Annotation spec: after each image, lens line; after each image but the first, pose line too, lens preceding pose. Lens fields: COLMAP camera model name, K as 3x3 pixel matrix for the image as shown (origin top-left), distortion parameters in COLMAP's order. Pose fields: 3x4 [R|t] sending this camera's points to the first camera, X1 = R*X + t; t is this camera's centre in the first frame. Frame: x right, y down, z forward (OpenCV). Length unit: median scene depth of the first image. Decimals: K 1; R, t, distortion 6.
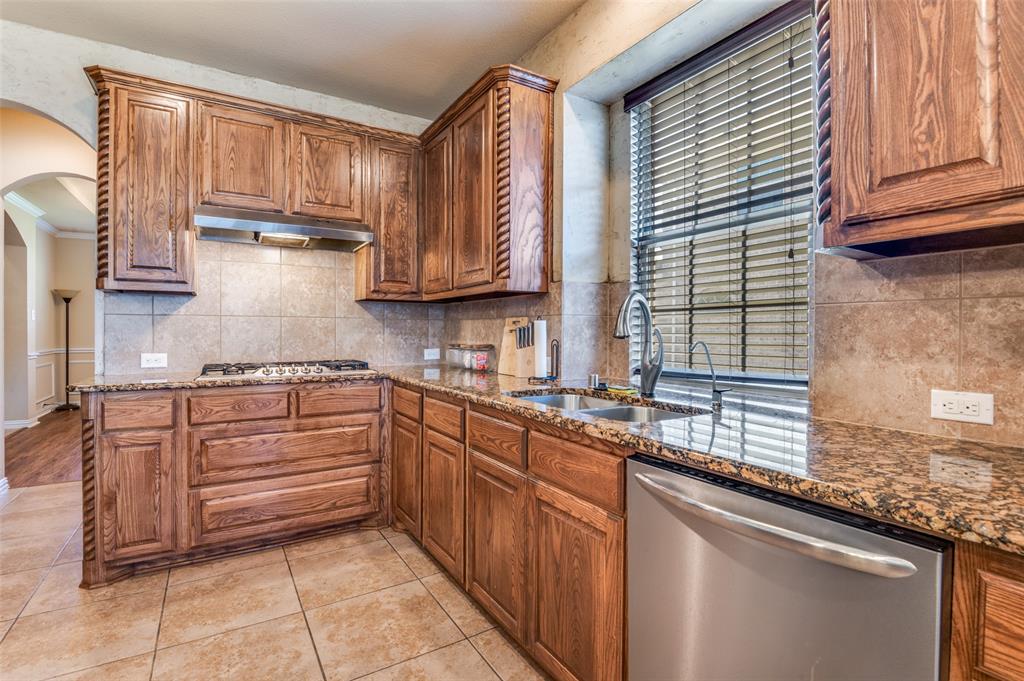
lens RADIAL K [[474.8, 0, 511.6], [0, 474.8, 334.6], [0, 0, 1]] dist [-0.019027, -0.000998]
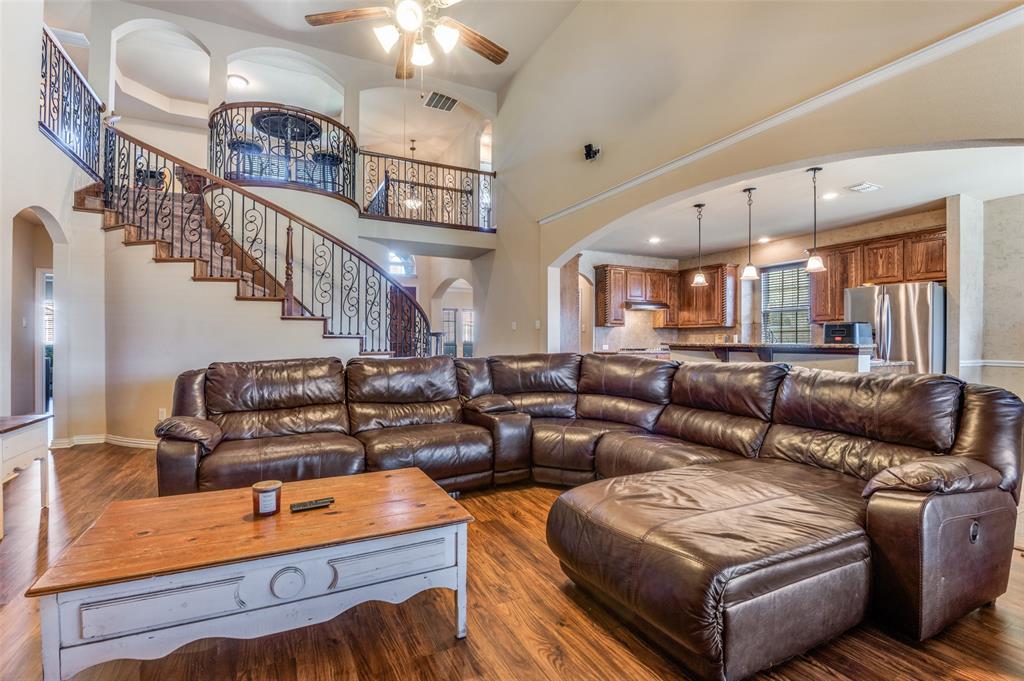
lens RADIAL K [[470.5, 0, 507.9], [0, 470.5, 339.5], [0, 0, 1]] dist [-0.017810, -0.000443]
pose [[0.995570, 0.001522, -0.094007, -1.183966], [-0.002628, 0.999929, -0.011638, 0.043313], [0.093983, 0.011834, 0.995504, -2.380066]]
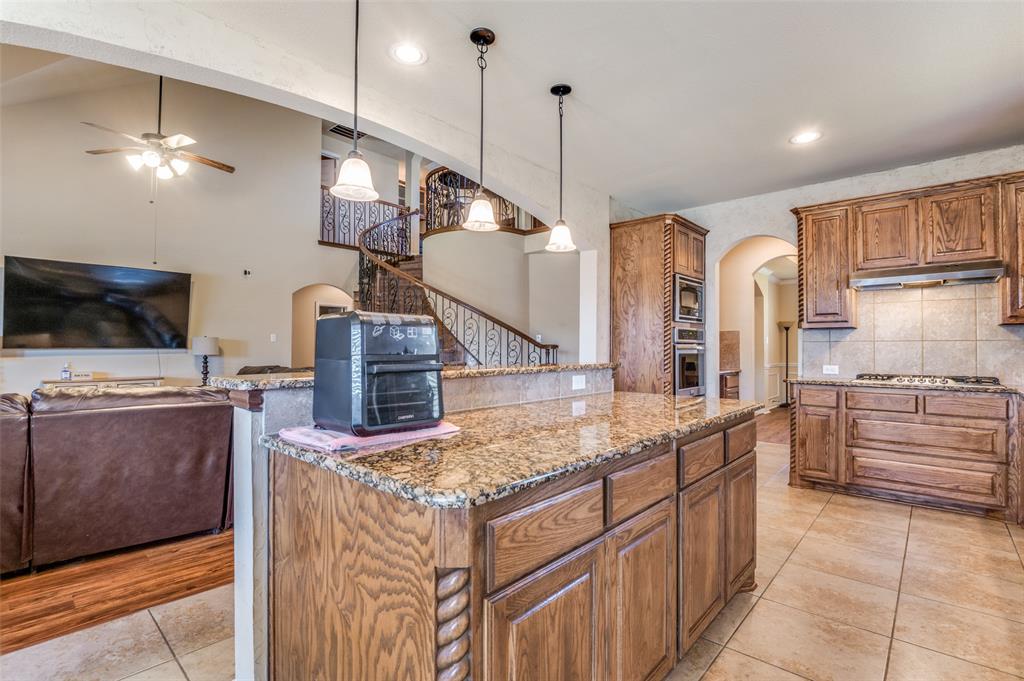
lens RADIAL K [[480.7, 0, 508.4], [0, 480.7, 341.5], [0, 0, 1]] dist [-0.021565, -0.001490]
pose [[0.275030, -0.015310, -0.961314, 0.537540], [-0.011082, 0.999756, -0.019093, 0.001583], [0.961372, 0.015904, 0.274793, -0.545911]]
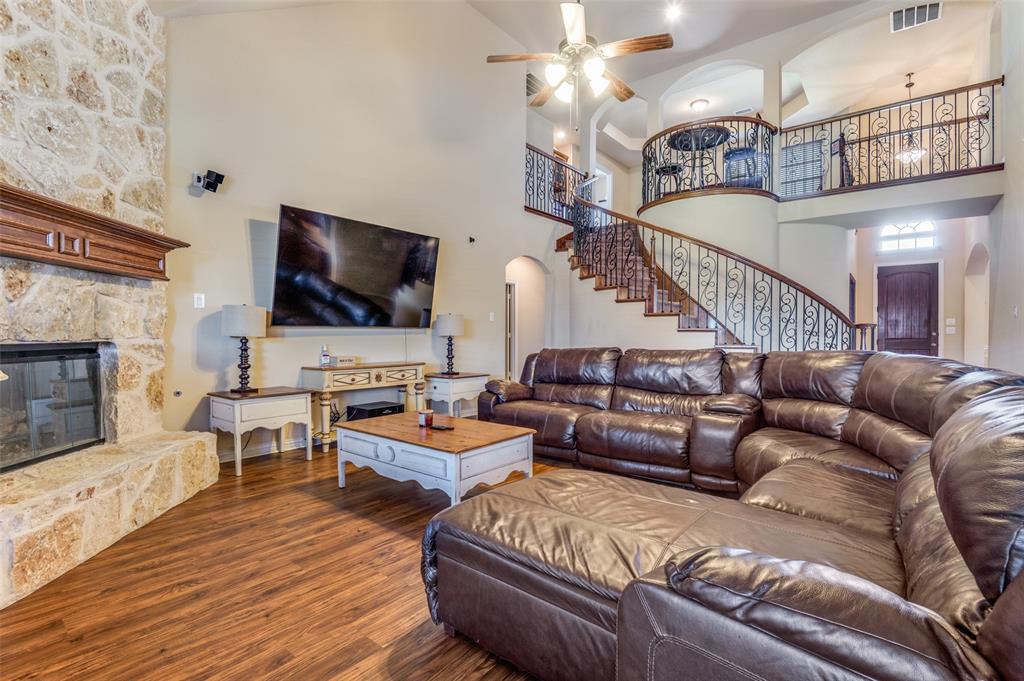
lens RADIAL K [[470.5, 0, 507.9], [0, 470.5, 339.5], [0, 0, 1]] dist [-0.017810, -0.000443]
pose [[0.328126, 0.010895, -0.944571, -0.326751], [-0.010722, 0.999912, 0.007809, 0.043048], [0.944573, 0.007565, 0.328214, -1.937724]]
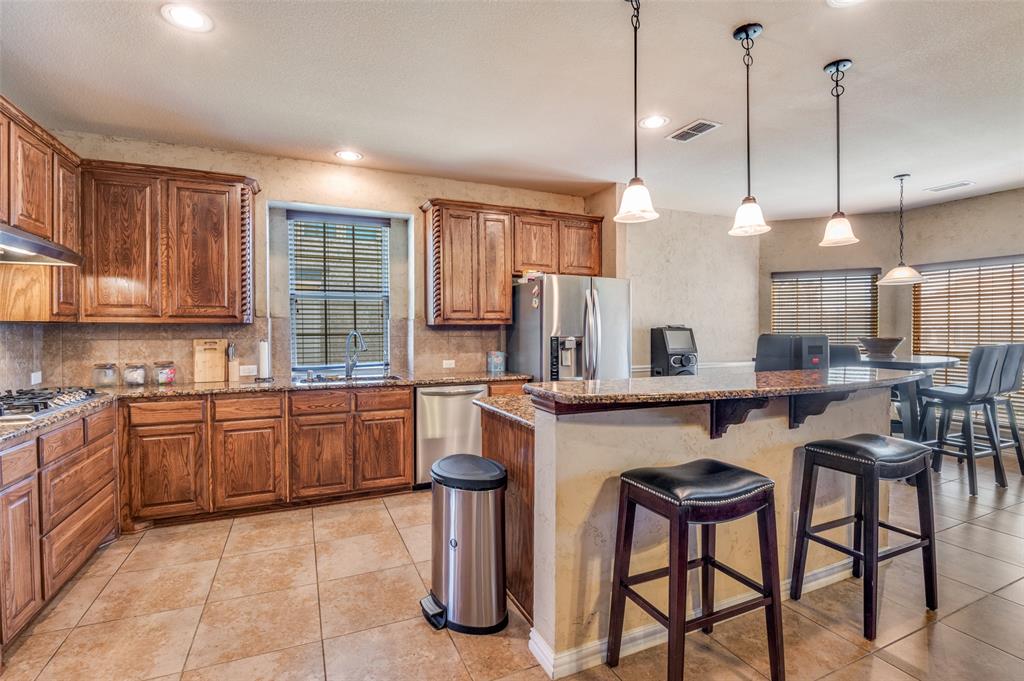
lens RADIAL K [[470.5, 0, 507.9], [0, 470.5, 339.5], [0, 0, 1]] dist [-0.017810, -0.000443]
pose [[0.140957, -0.024000, 0.989725, -1.288815], [0.009379, 0.999694, 0.022906, -0.063128], [-0.989971, 0.006053, 0.141139, -0.030833]]
